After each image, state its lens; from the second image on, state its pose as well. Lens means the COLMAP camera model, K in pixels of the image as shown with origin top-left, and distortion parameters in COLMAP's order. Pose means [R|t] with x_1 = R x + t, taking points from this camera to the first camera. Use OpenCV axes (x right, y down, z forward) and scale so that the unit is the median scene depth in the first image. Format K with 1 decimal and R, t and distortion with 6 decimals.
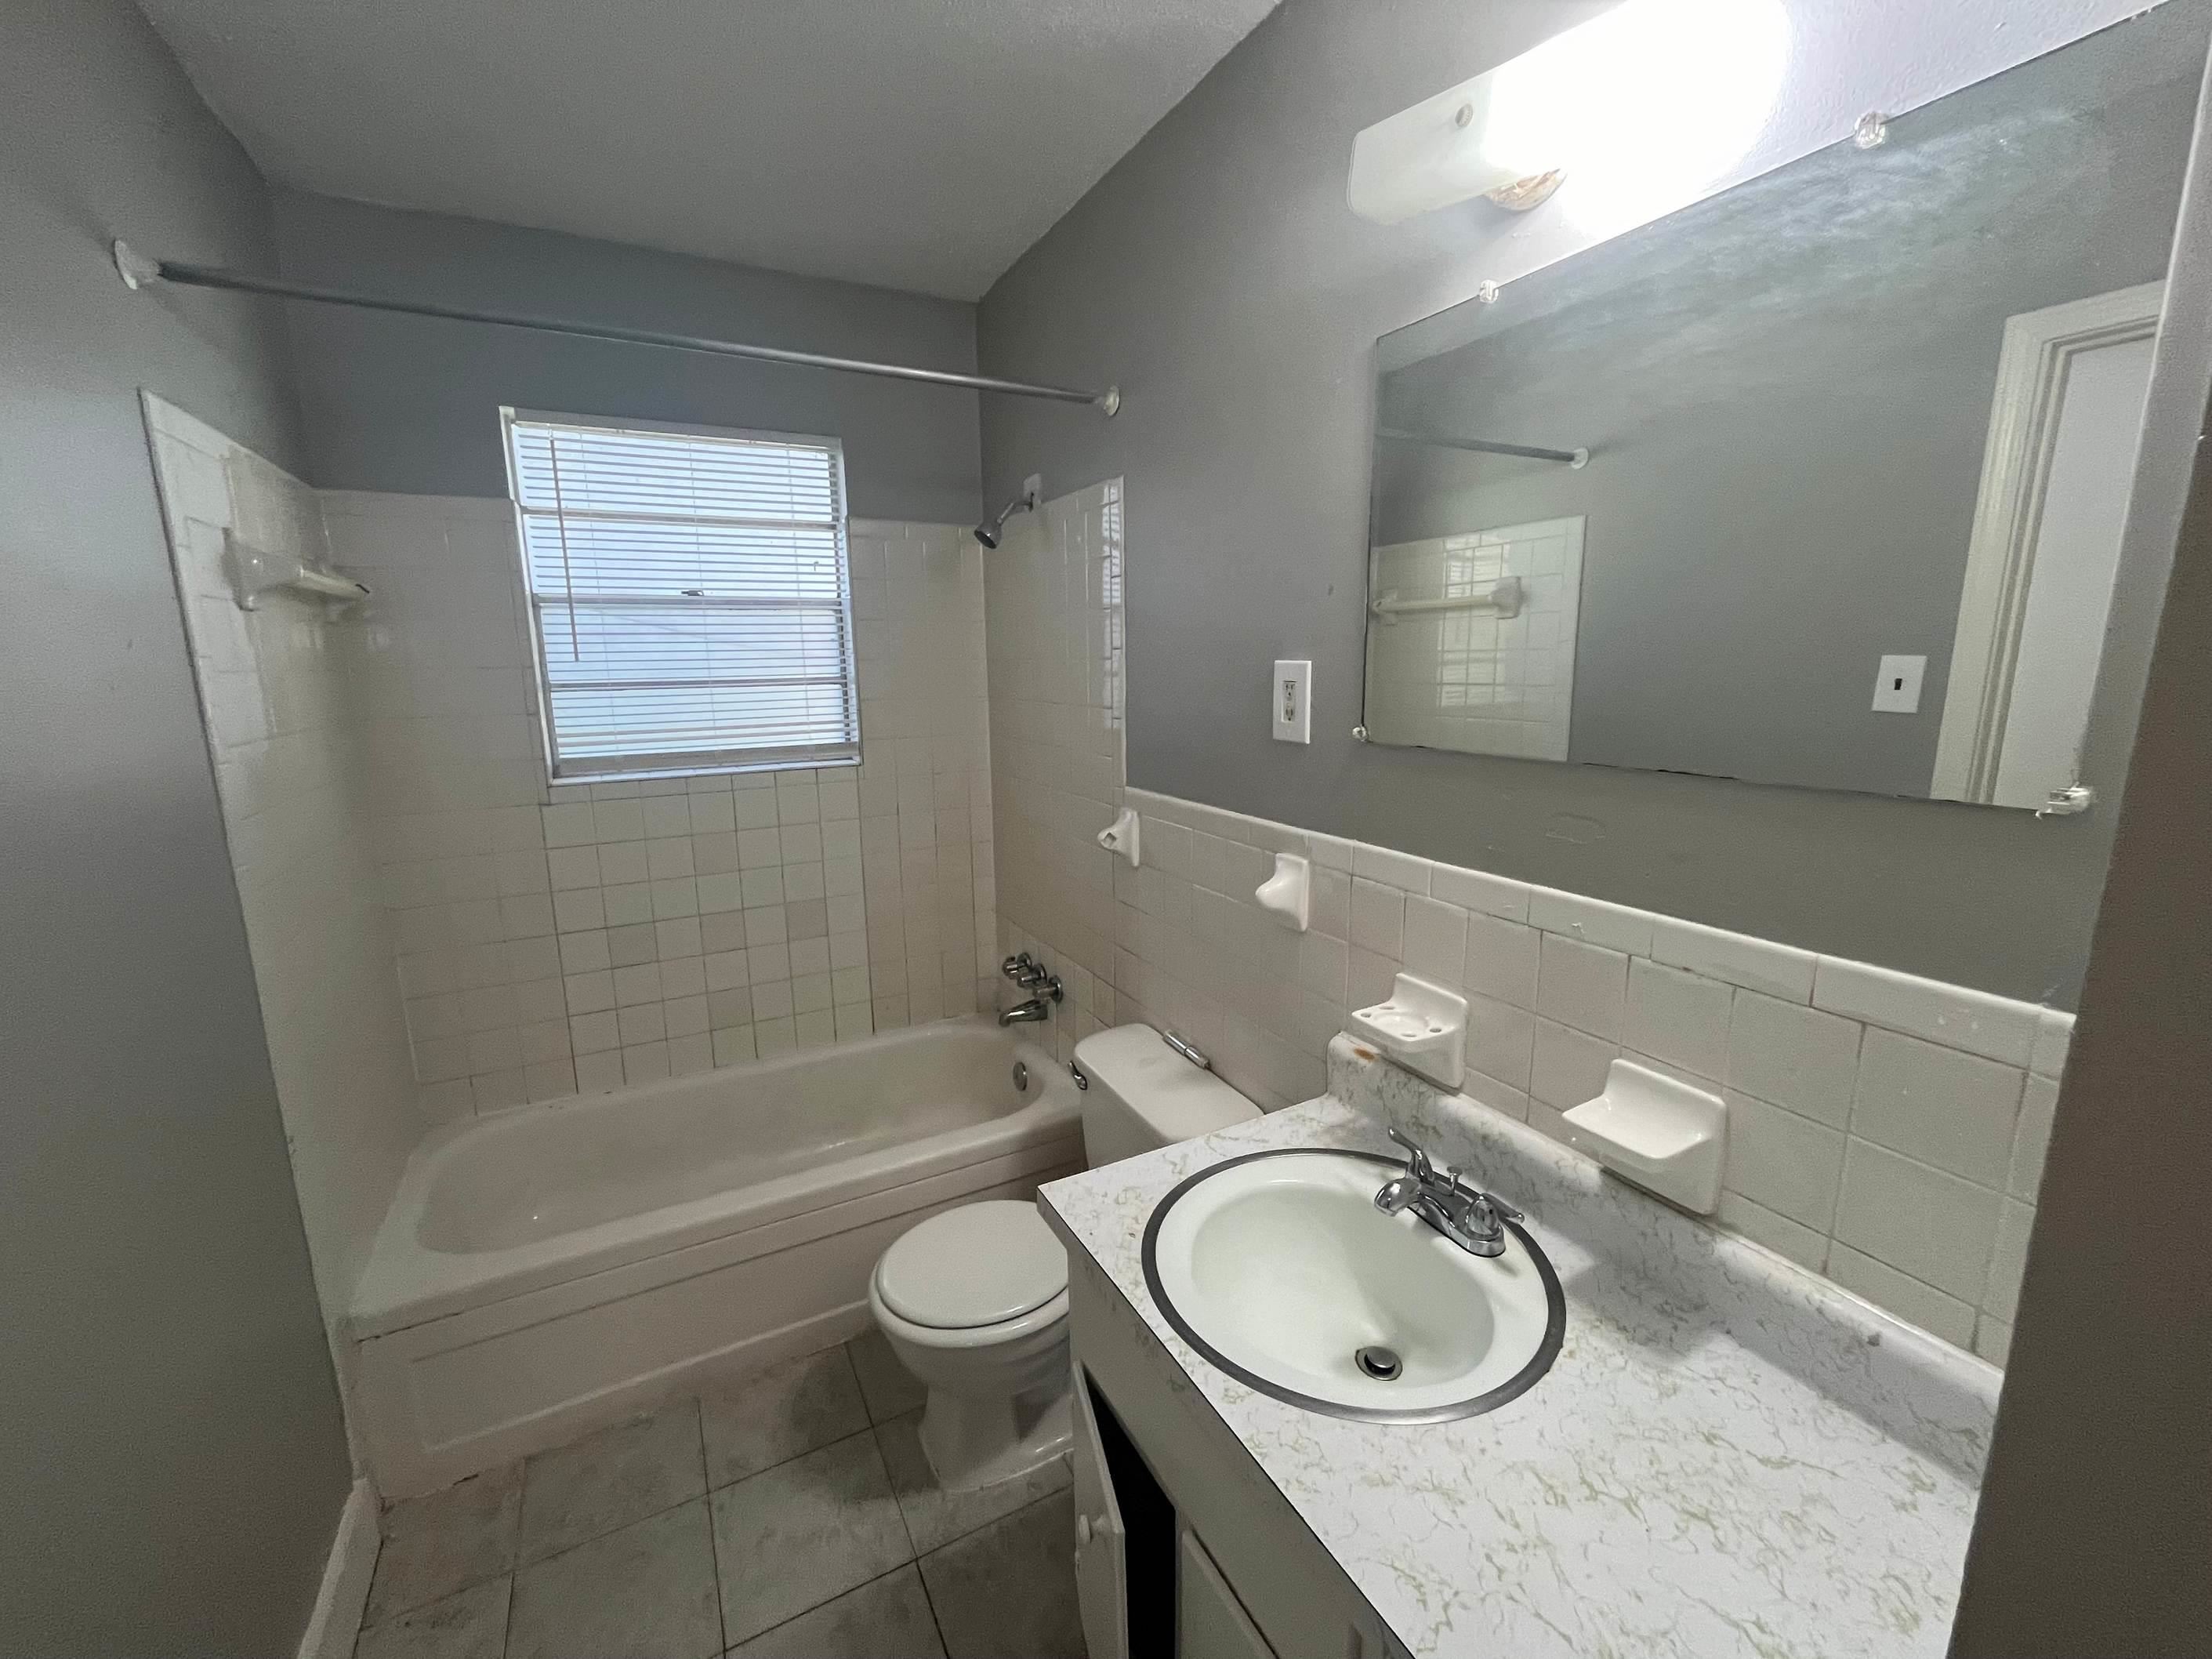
lens RADIAL K [[900.7, 0, 1102.0], [0, 900.7, 828.0], [0, 0, 1]] dist [-0.003663, 0.000468]
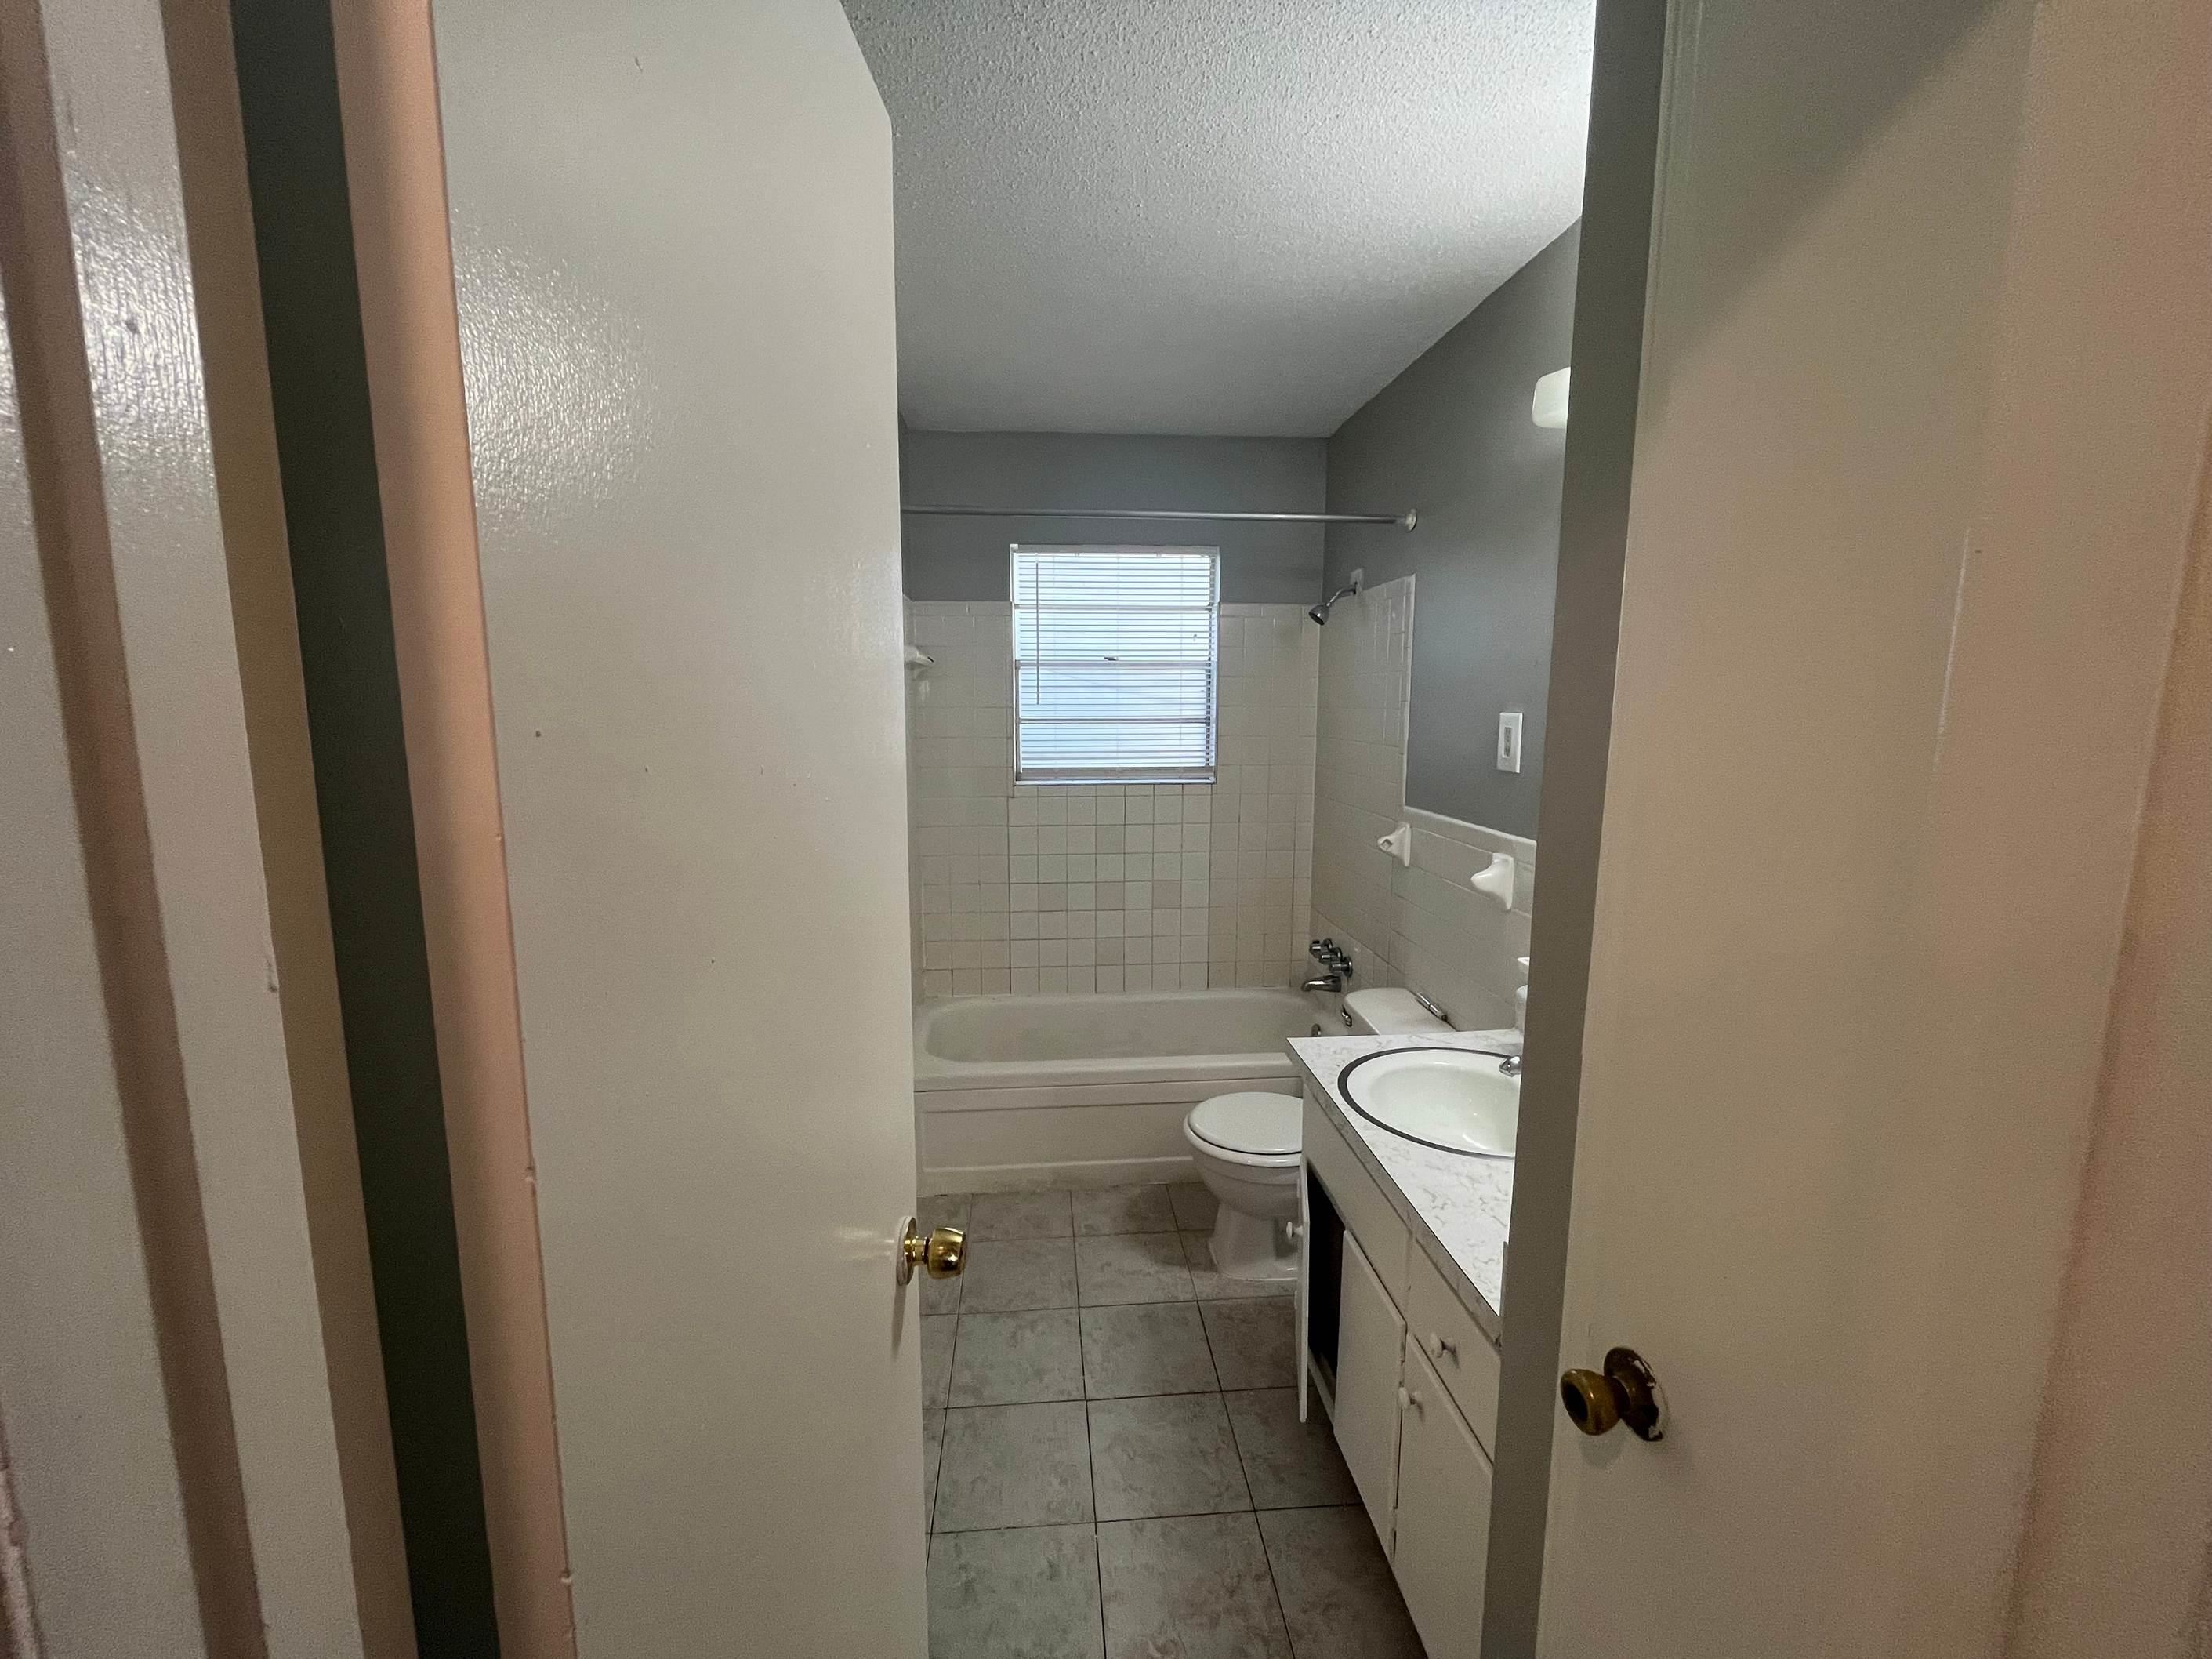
lens RADIAL K [[900.7, 0, 1109.0], [0, 900.7, 832.4], [0, 0, 1]] dist [-0.003663, 0.000468]
pose [[0.919948, 0.070010, -0.385739, 0.125757], [-0.086288, 0.995956, -0.025028, 0.056757], [0.382427, 0.056310, 0.922269, -0.336475]]
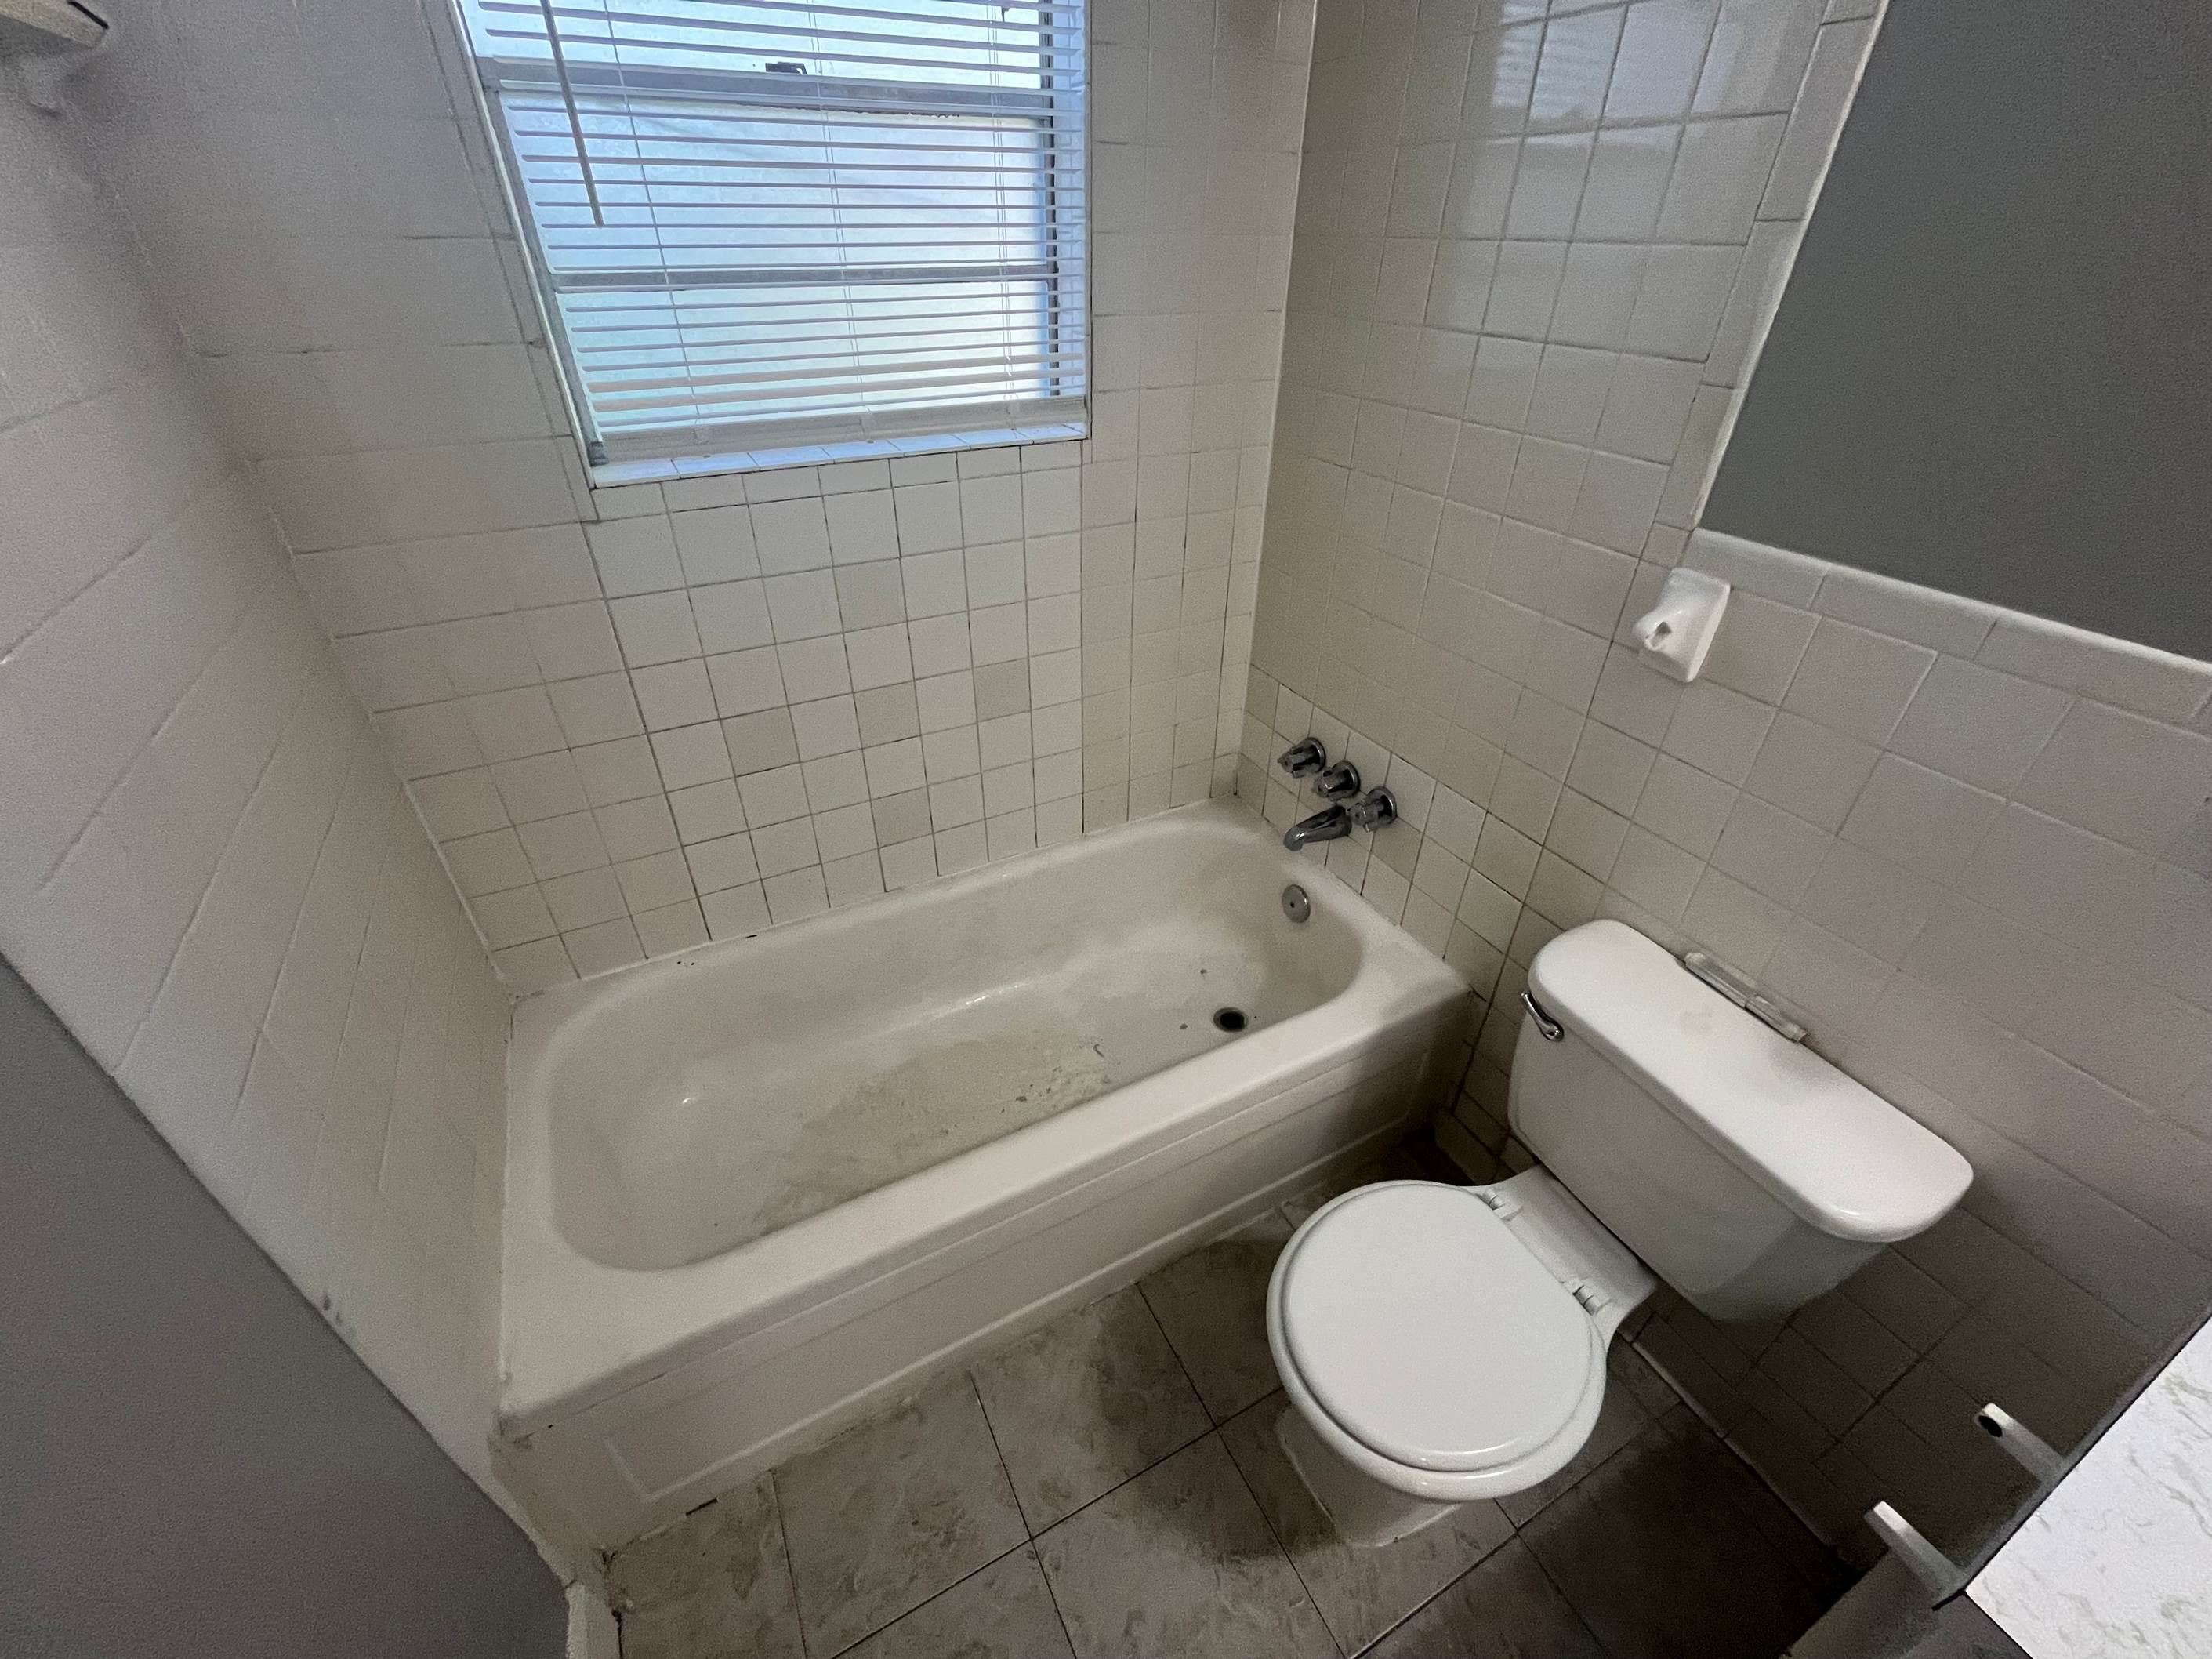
lens RADIAL K [[900.7, 0, 1103.4], [0, 900.7, 826.2], [0, 0, 1]] dist [-0.003663, 0.000468]
pose [[0.999783, 0.020583, 0.003154, -0.290959], [-0.020180, 0.920354, 0.390565, -0.076486], [0.005136, -0.390543, 0.920570, 0.400440]]
